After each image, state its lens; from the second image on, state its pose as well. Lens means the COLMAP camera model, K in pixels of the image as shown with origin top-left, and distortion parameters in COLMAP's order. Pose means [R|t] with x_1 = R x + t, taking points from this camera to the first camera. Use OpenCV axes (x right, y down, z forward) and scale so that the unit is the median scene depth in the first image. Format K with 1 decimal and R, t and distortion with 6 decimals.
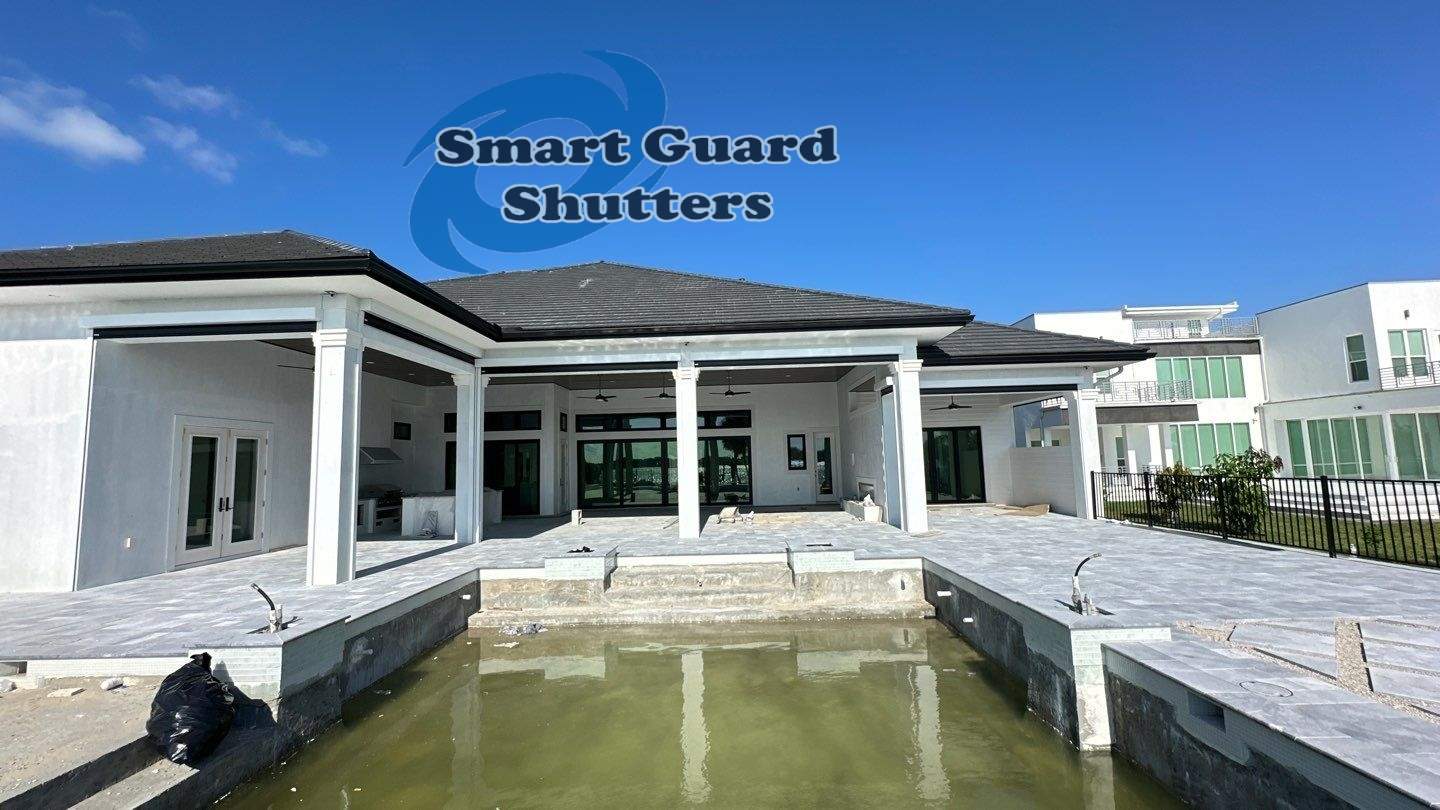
lens RADIAL K [[574.2, 0, 720.0], [0, 574.2, 405.0], [0, 0, 1]] dist [-0.006598, 0.000692]
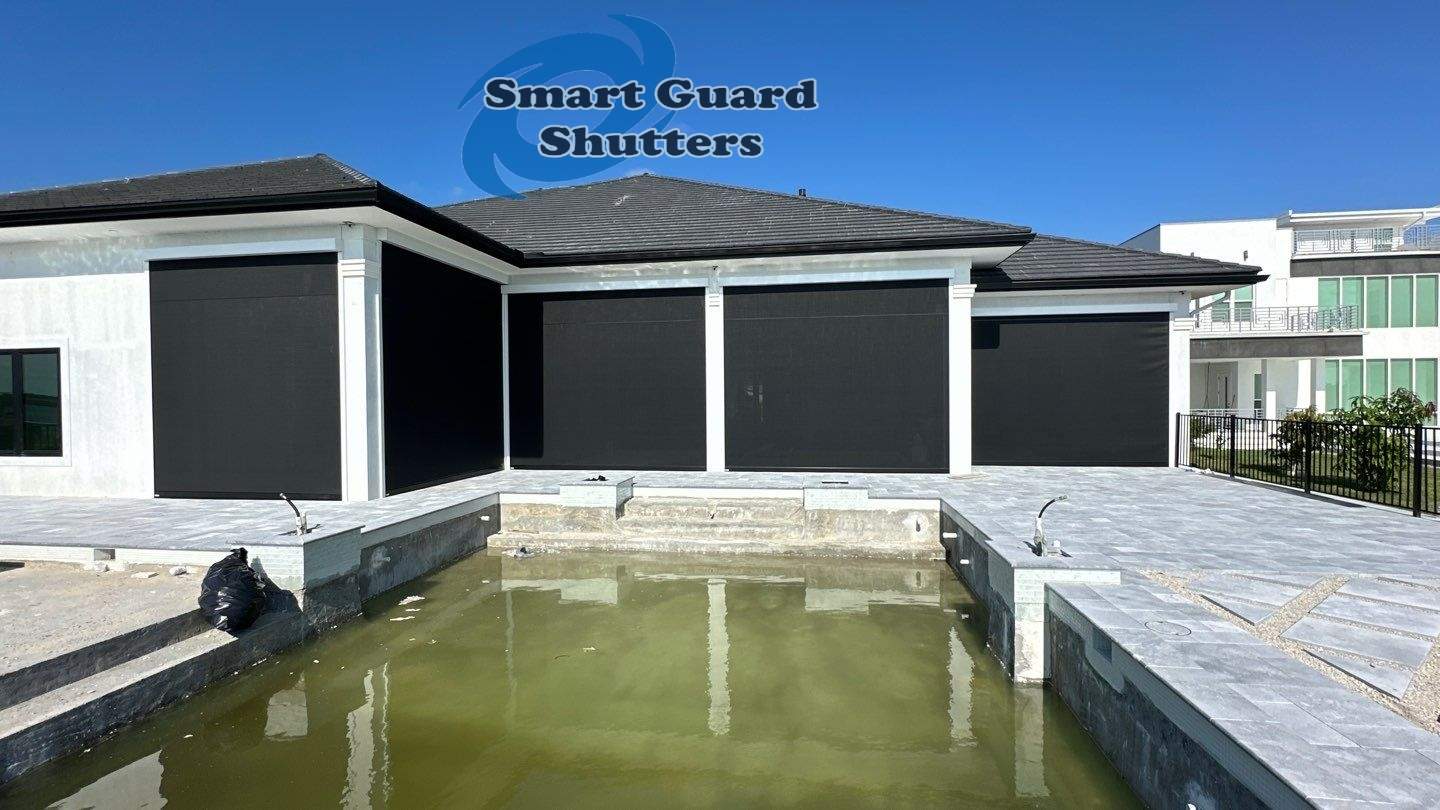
lens RADIAL K [[638.8, 0, 720.0], [0, 638.8, 405.0], [0, 0, 1]] dist [-0.007428, -0.000425]
pose [[0.991450, 0.020534, -0.128861, 0.130567], [-0.005414, 0.993164, 0.116603, -0.009317], [0.130374, -0.114908, 0.984784, -0.071100]]
